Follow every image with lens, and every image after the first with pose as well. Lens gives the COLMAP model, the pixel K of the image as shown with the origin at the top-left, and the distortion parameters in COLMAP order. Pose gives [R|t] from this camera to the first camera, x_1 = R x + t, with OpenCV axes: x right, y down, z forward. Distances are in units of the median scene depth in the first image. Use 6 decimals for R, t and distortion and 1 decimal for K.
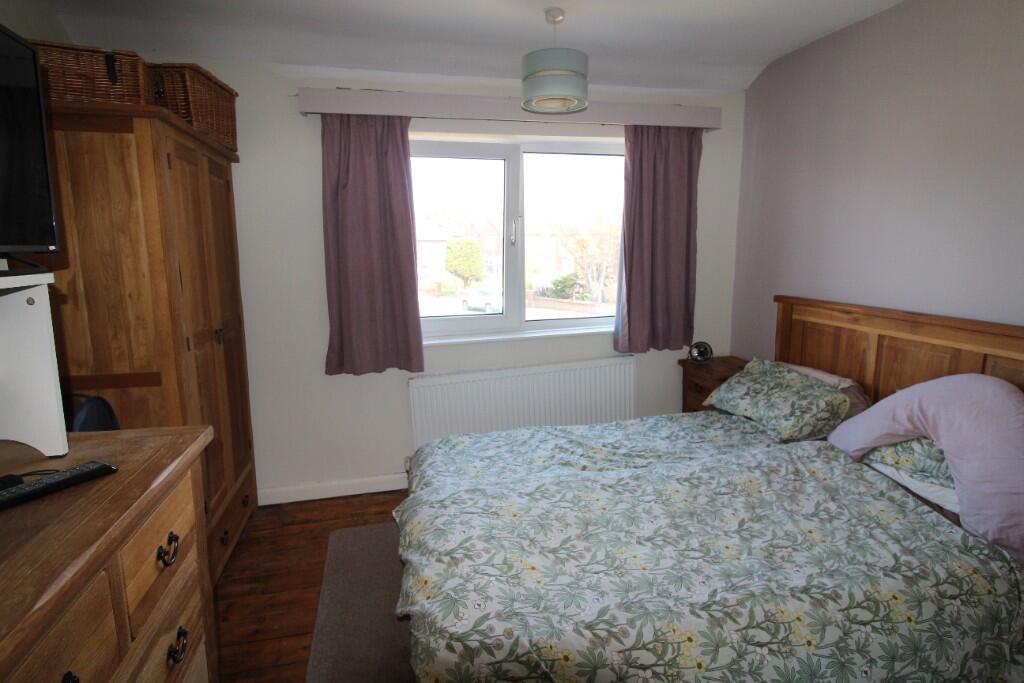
lens RADIAL K [[523.2, 0, 512.3], [0, 523.2, 325.9], [0, 0, 1]] dist [-0.015278, -0.000215]
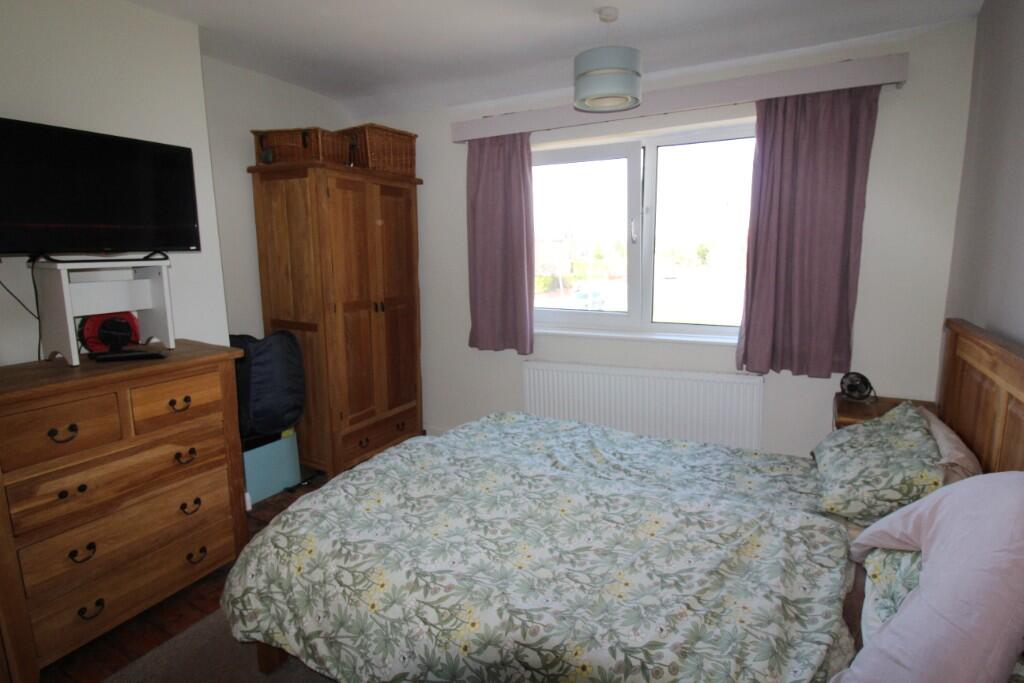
lens RADIAL K [[528.6, 0, 512.6], [0, 528.6, 315.0], [0, 0, 1]] dist [-0.005886, -0.001191]
pose [[0.736362, 0.089488, -0.670644, 0.685762], [-0.097476, 0.994905, 0.025728, -0.030917], [0.669530, 0.046427, 0.741333, 0.153436]]
